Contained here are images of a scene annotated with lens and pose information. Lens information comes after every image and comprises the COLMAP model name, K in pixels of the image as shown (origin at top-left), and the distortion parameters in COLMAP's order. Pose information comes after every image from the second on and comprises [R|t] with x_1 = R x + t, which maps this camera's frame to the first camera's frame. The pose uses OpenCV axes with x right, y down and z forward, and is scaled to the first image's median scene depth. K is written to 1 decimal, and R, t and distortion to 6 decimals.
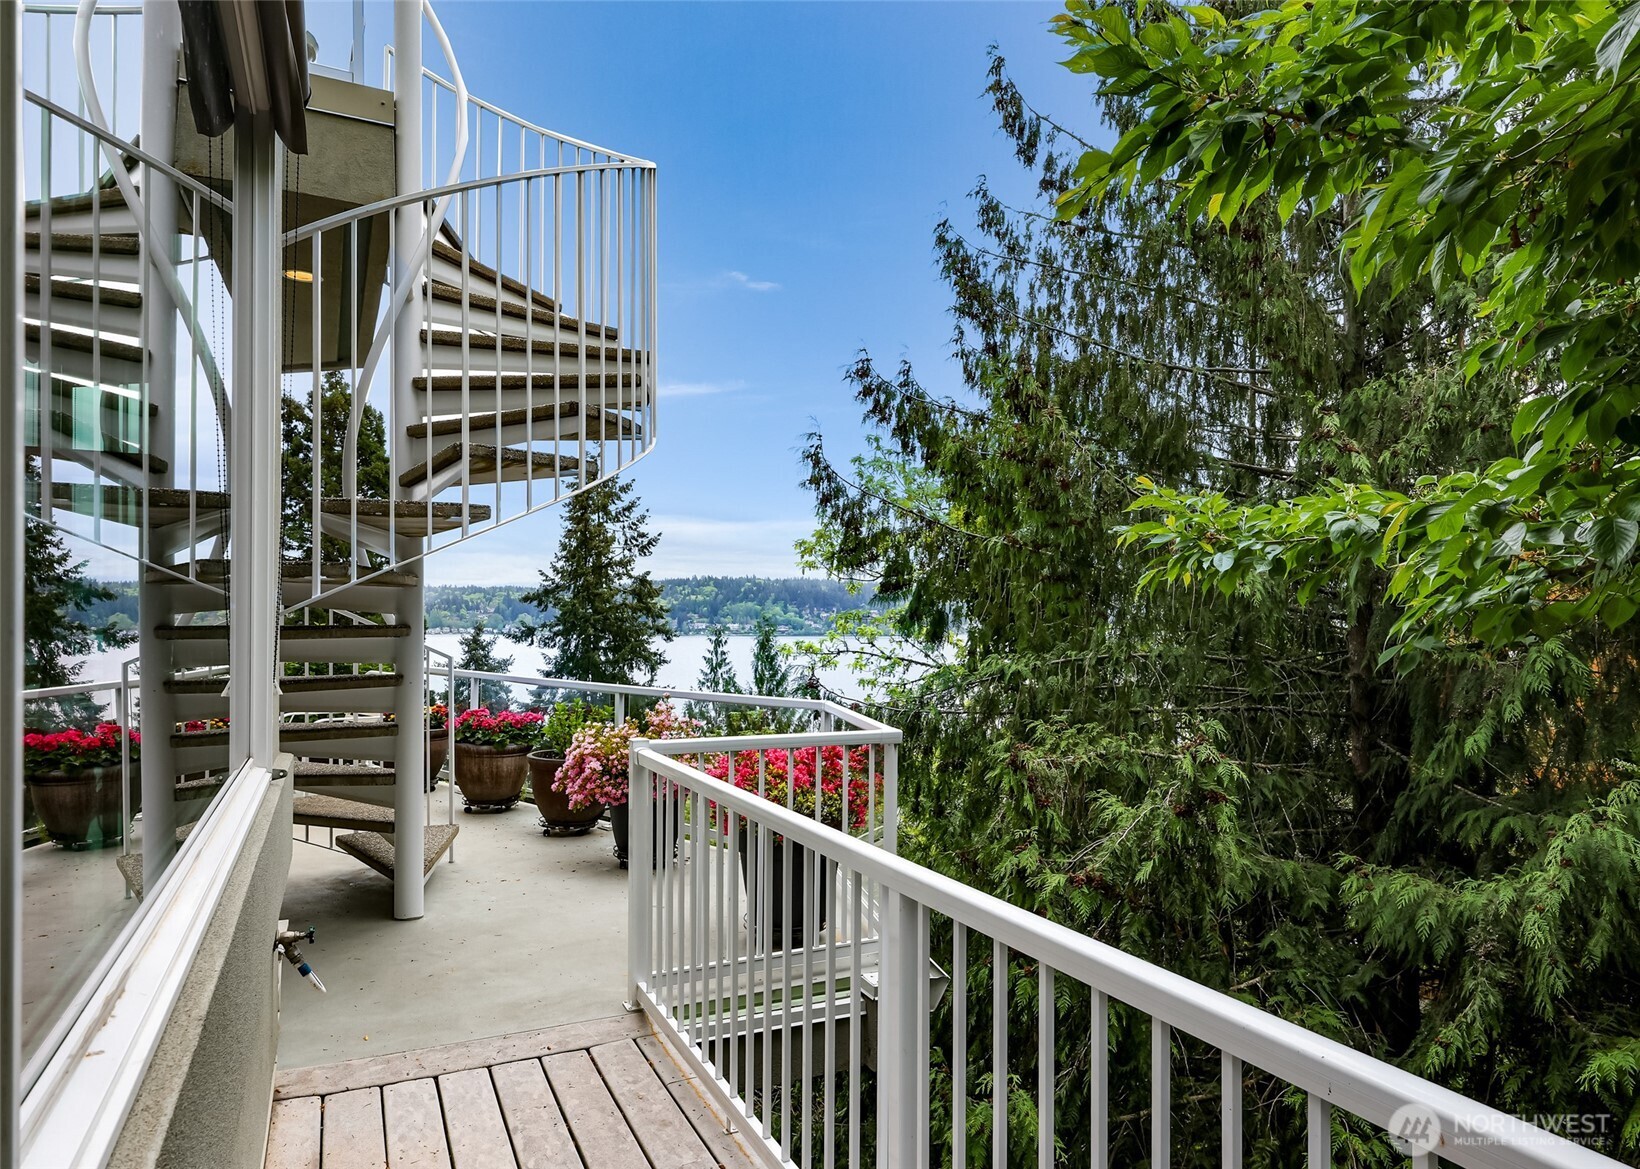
lens RADIAL K [[1001.4, 0, 887.3], [0, 1001.4, 630.3], [0, 0, 1]] dist [0.001738, 0.001662]
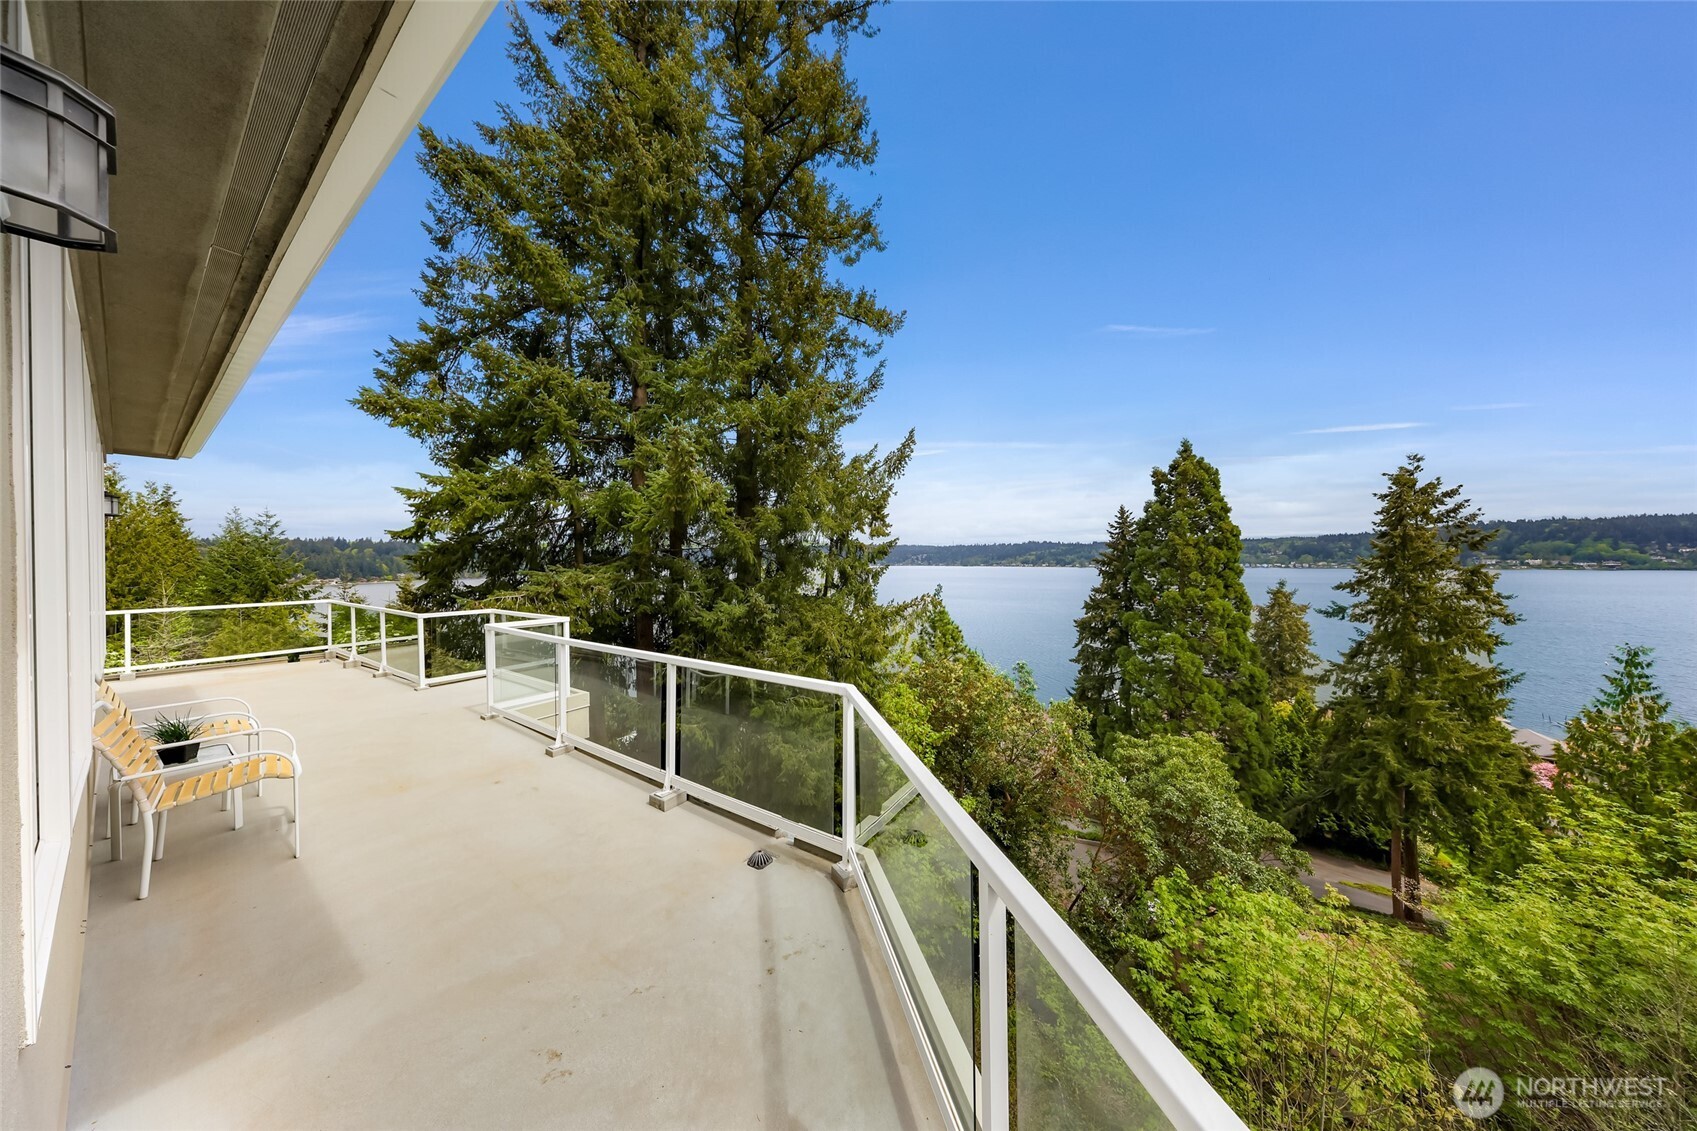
lens RADIAL K [[496.1, 0, 846.1], [0, 496.1, 561.0], [0, 0, 1]] dist [0.000545, 0.000093]
pose [[0.460662, -0.005862, -0.887556, -0.072158], [0.005249, 0.999979, -0.003880, -0.064305], [0.887560, -0.002871, 0.460683, 0.106505]]
